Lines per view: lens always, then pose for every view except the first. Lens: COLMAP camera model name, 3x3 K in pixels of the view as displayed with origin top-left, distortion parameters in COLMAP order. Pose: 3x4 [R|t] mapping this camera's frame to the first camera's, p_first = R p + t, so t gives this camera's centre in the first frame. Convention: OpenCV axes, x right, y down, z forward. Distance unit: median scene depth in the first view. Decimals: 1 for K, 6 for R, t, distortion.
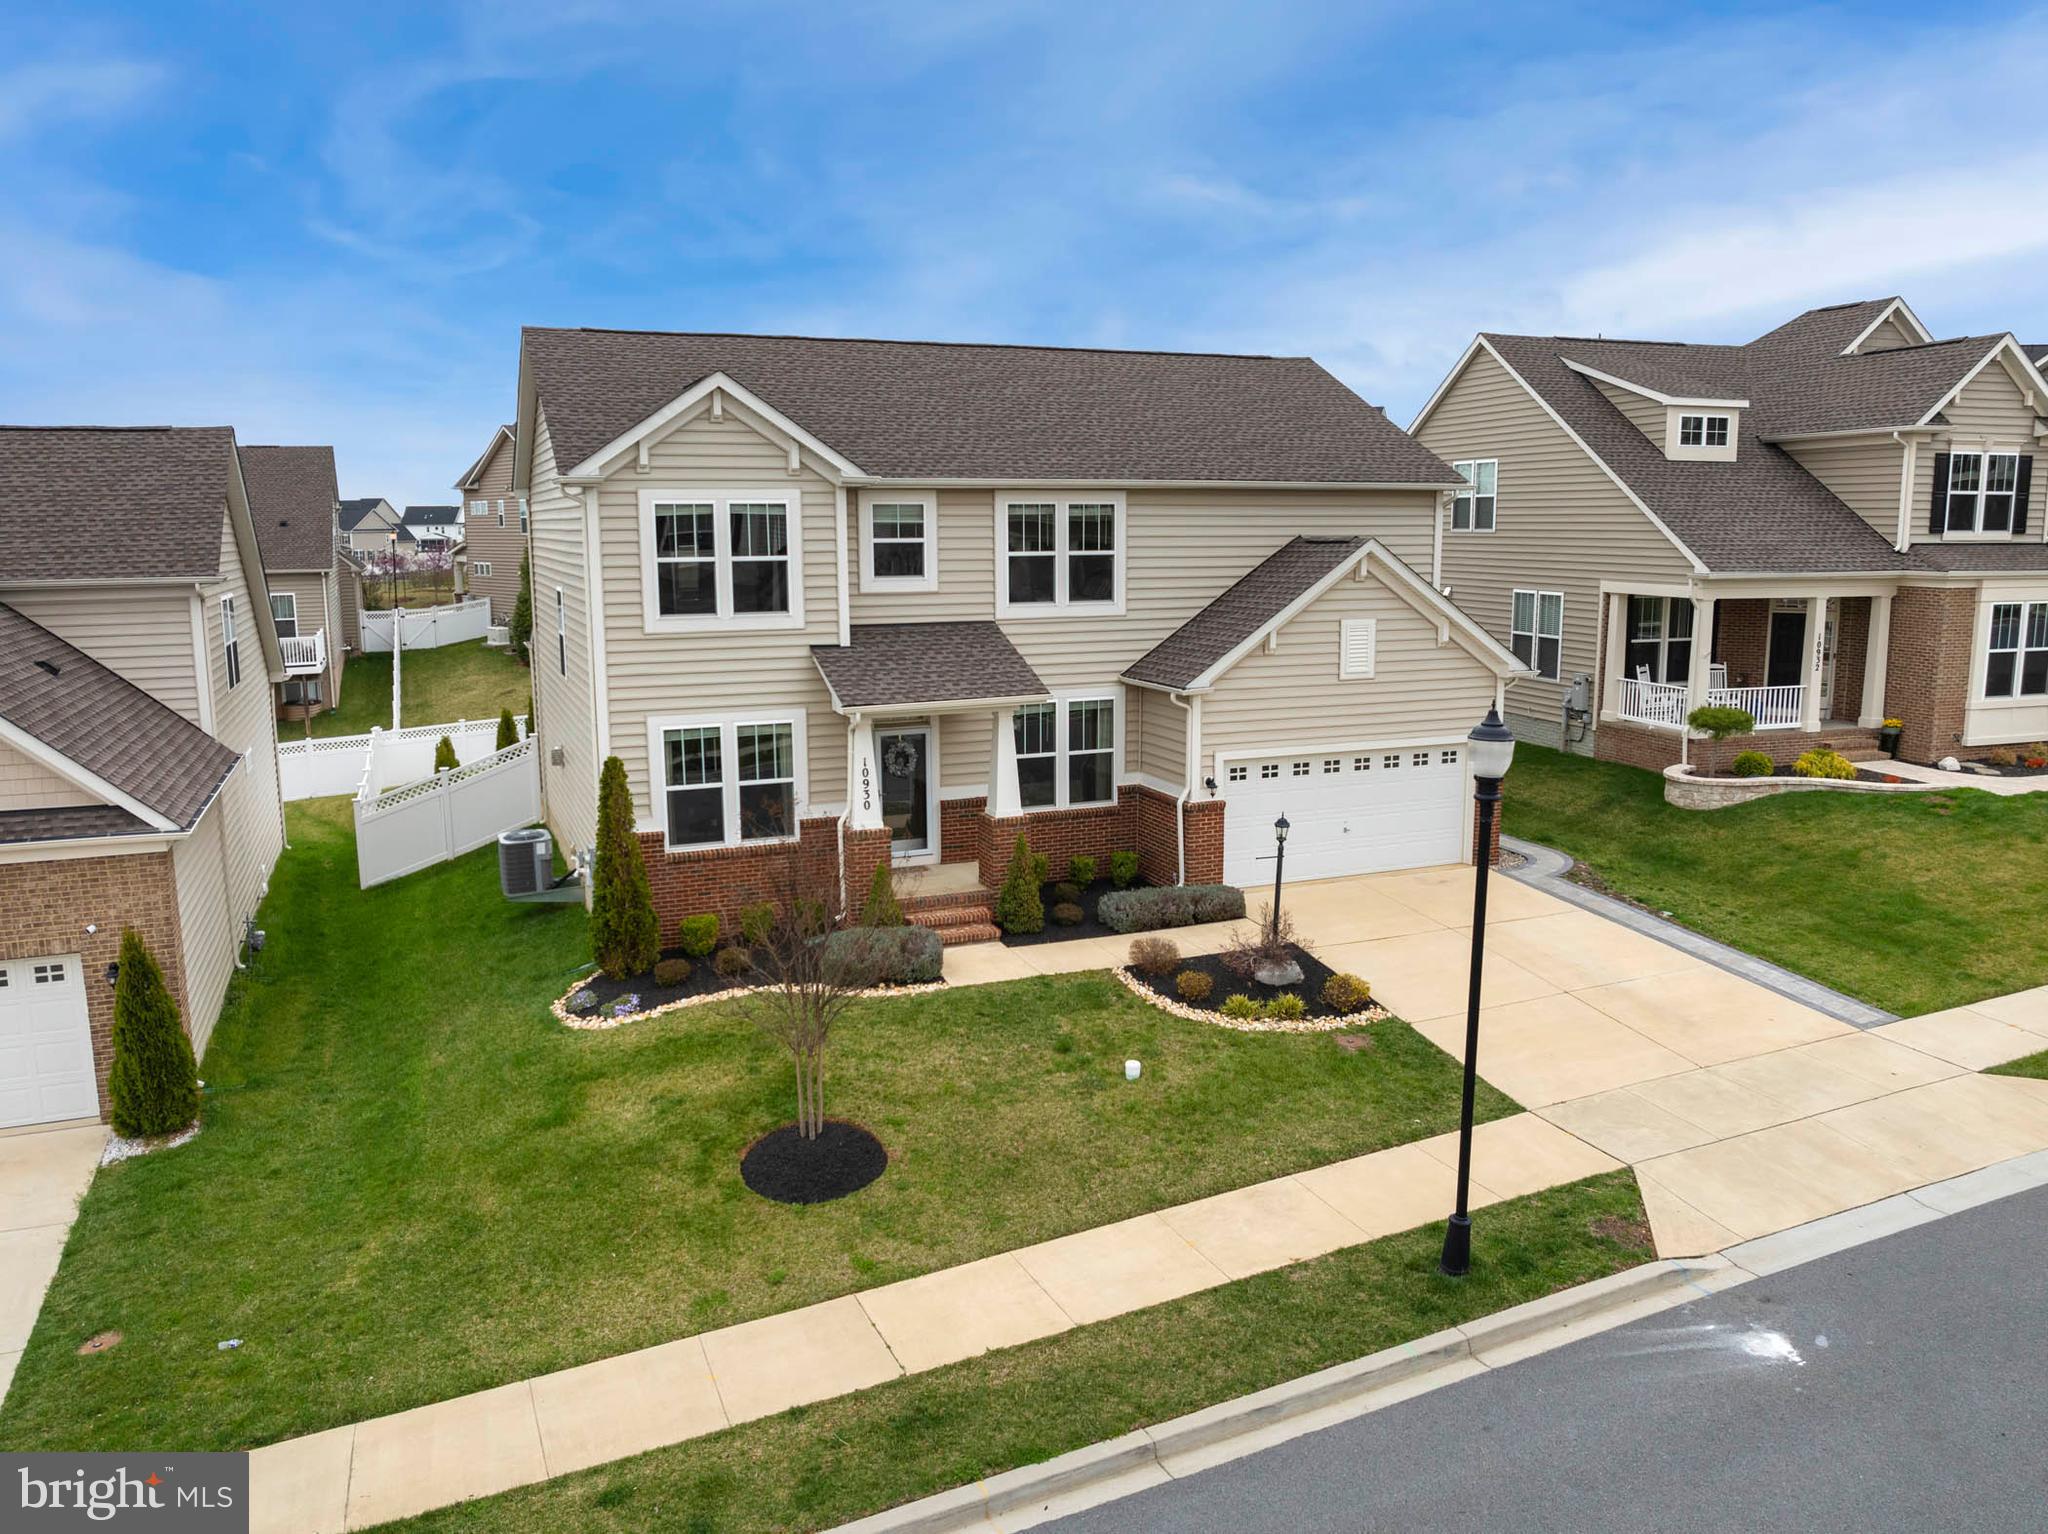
lens RADIAL K [[1436.9, 0, 1024.0], [0, 1436.9, 767.0], [0, 0, 1]] dist [-0.003250, -0.038896]
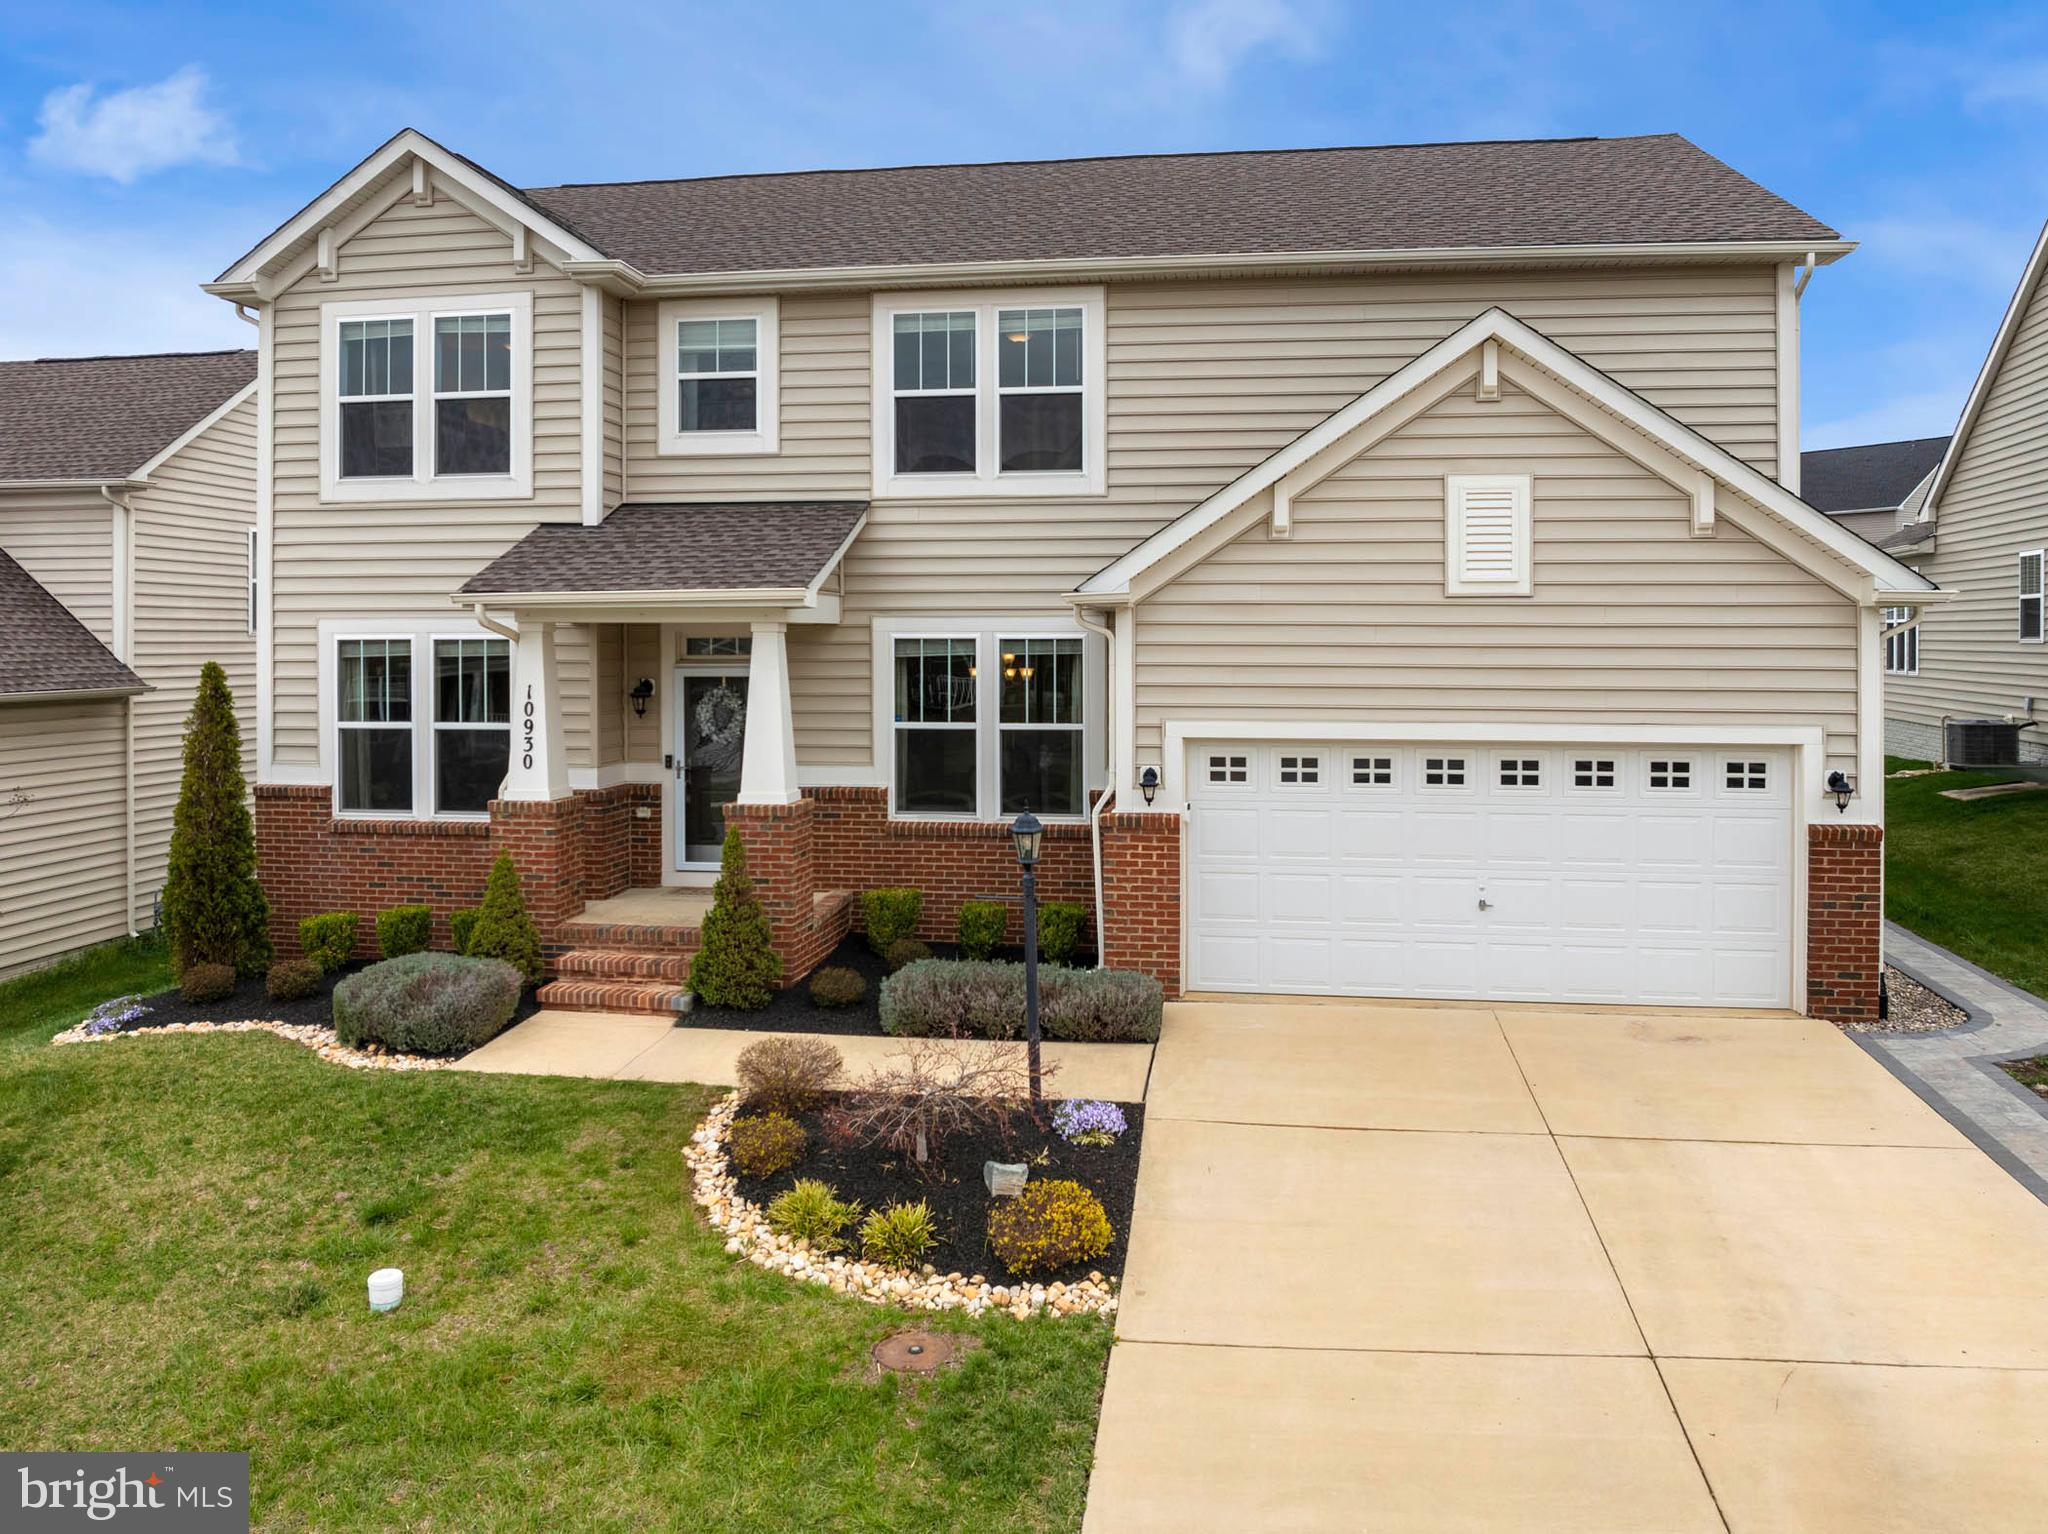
lens RADIAL K [[1478.4, 0, 1022.5], [0, 1478.4, 643.1], [0, 0, 1]] dist [-0.029140, -0.002995]
pose [[0.863503, 0.007512, -0.504287, 0.366002], [-0.087769, 0.986870, -0.135588, 0.040234], [0.496648, 0.161342, 0.852825, 0.509567]]
